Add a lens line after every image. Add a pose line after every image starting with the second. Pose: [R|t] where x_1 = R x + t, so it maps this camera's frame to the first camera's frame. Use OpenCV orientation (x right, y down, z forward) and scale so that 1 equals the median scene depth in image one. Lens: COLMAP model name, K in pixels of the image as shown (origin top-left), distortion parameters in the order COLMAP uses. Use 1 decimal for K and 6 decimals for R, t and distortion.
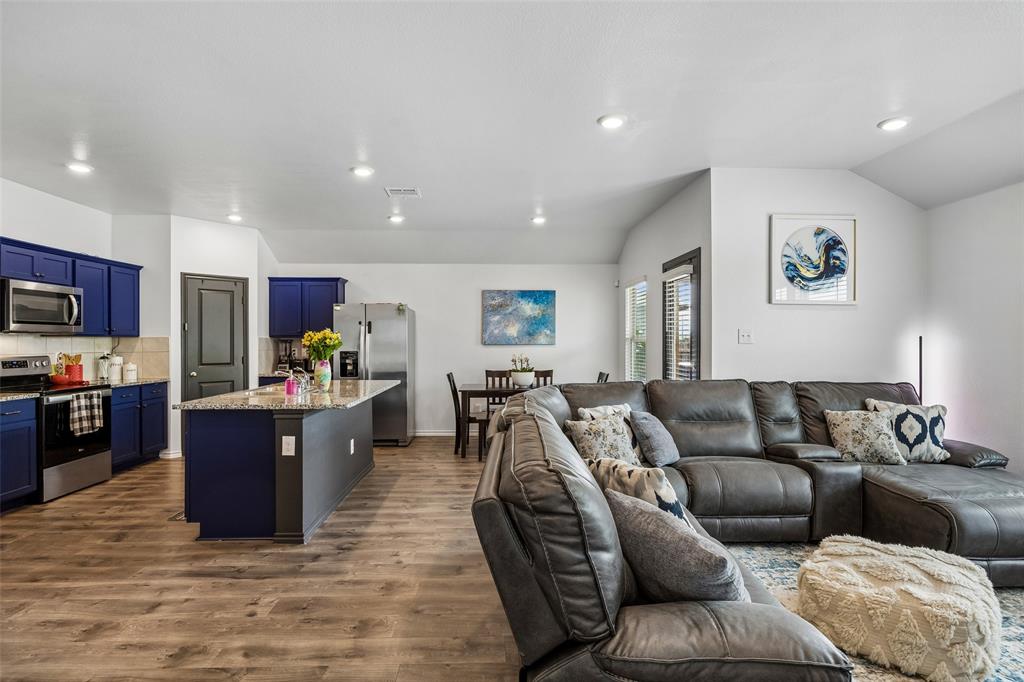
lens RADIAL K [[522.2, 0, 507.7], [0, 522.2, 343.1], [0, 0, 1]] dist [-0.003759, -0.001342]
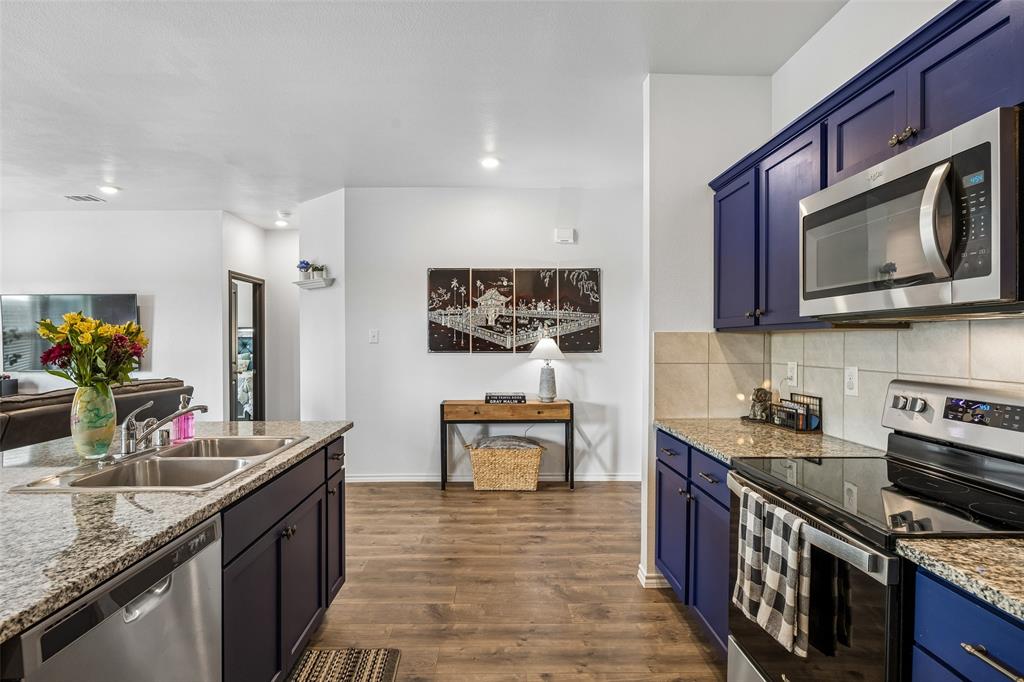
lens RADIAL K [[539.0, 0, 503.9], [0, 539.0, 344.4], [0, 0, 1]] dist [-0.006416, 0.000328]
pose [[-0.999815, 0.000310, 0.019257, -0.534623], [0.000464, 0.999968, 0.007997, -0.003653], [-0.019254, 0.008005, -0.999783, 1.091066]]
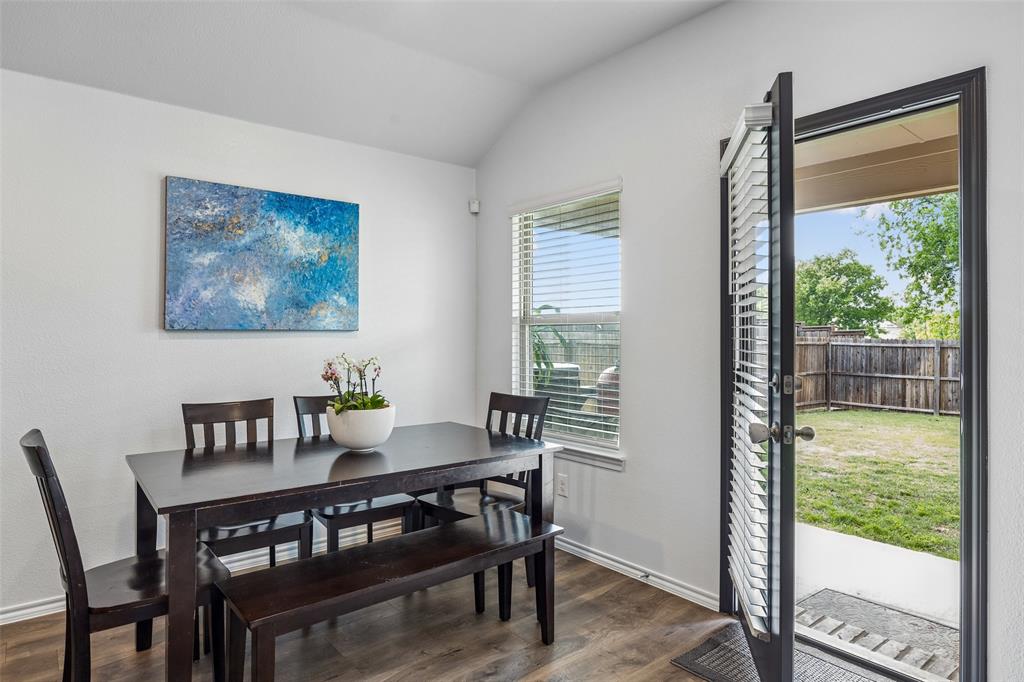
lens RADIAL K [[597.7, 0, 512.3], [0, 597.7, 327.7], [0, 0, 1]] dist [-0.011342, 0.003751]
pose [[0.797073, 0.008403, 0.603824, -0.135658], [-0.001130, 0.999922, -0.012424, 0.008086], [-0.603881, 0.009220, 0.797021, 0.704279]]
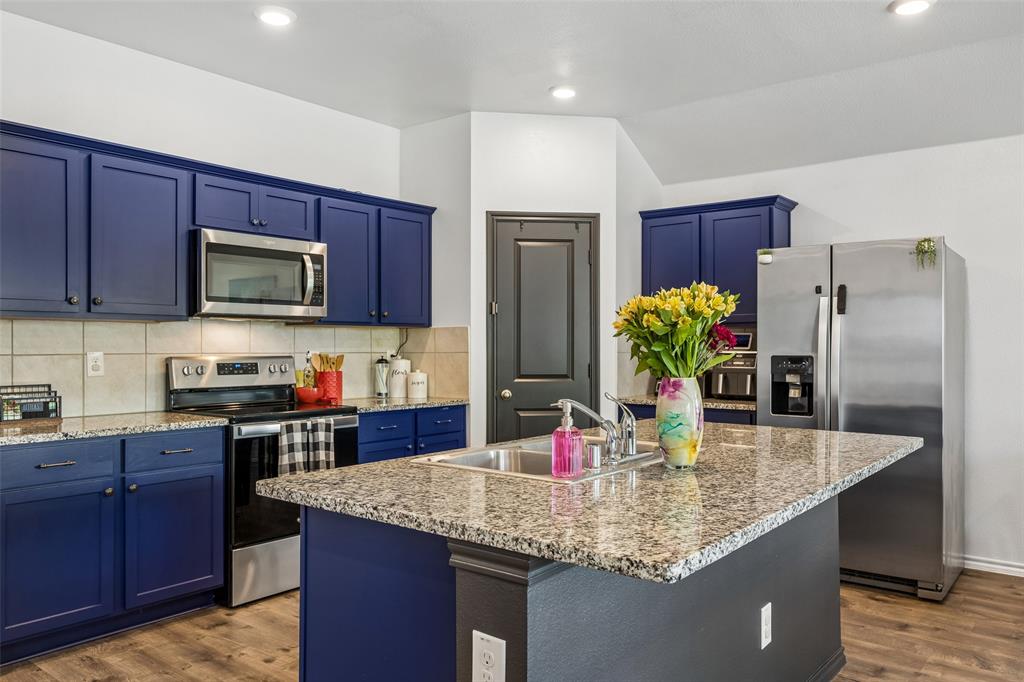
lens RADIAL K [[764.2, 0, 498.9], [0, 764.2, 344.2], [0, 0, 1]] dist [-0.006003, 0.009705]
pose [[0.754999, 0.002250, -0.655722, -0.081473], [-0.004581, 0.999988, -0.001843, 0.009457], [0.655710, 0.004396, 0.755000, 0.413140]]
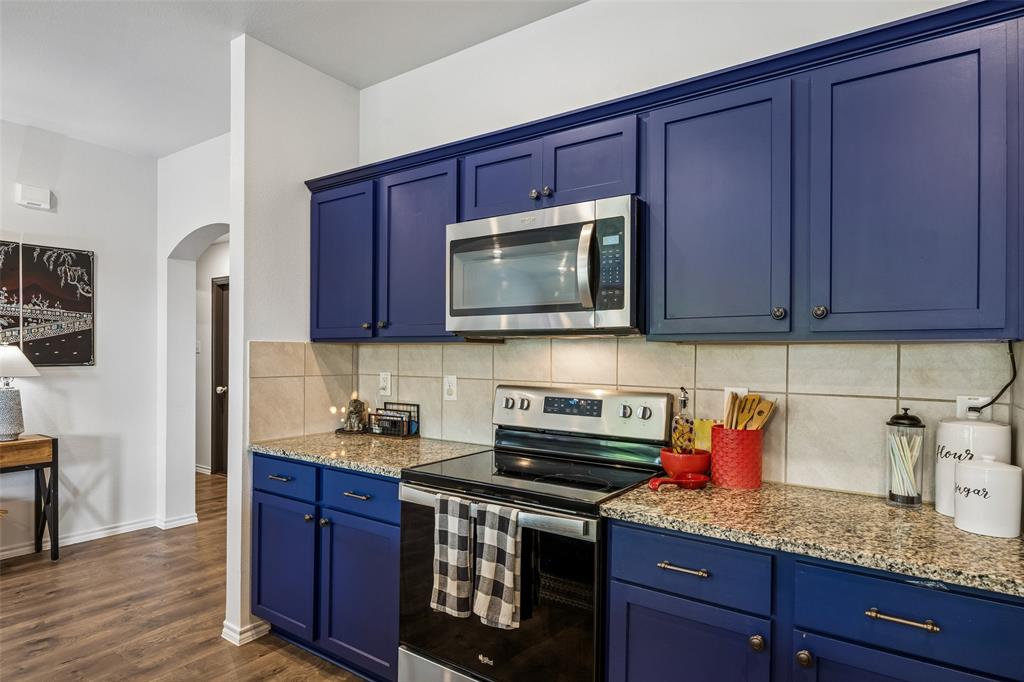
lens RADIAL K [[575.3, 0, 505.1], [0, 575.3, 356.3], [0, 0, 1]] dist [0.000540, -0.004085]
pose [[-0.608955, 0.000635, -0.793204, -0.423475], [-0.008752, 0.999933, 0.007519, -0.004280], [0.793156, 0.011520, -0.608909, 1.022868]]
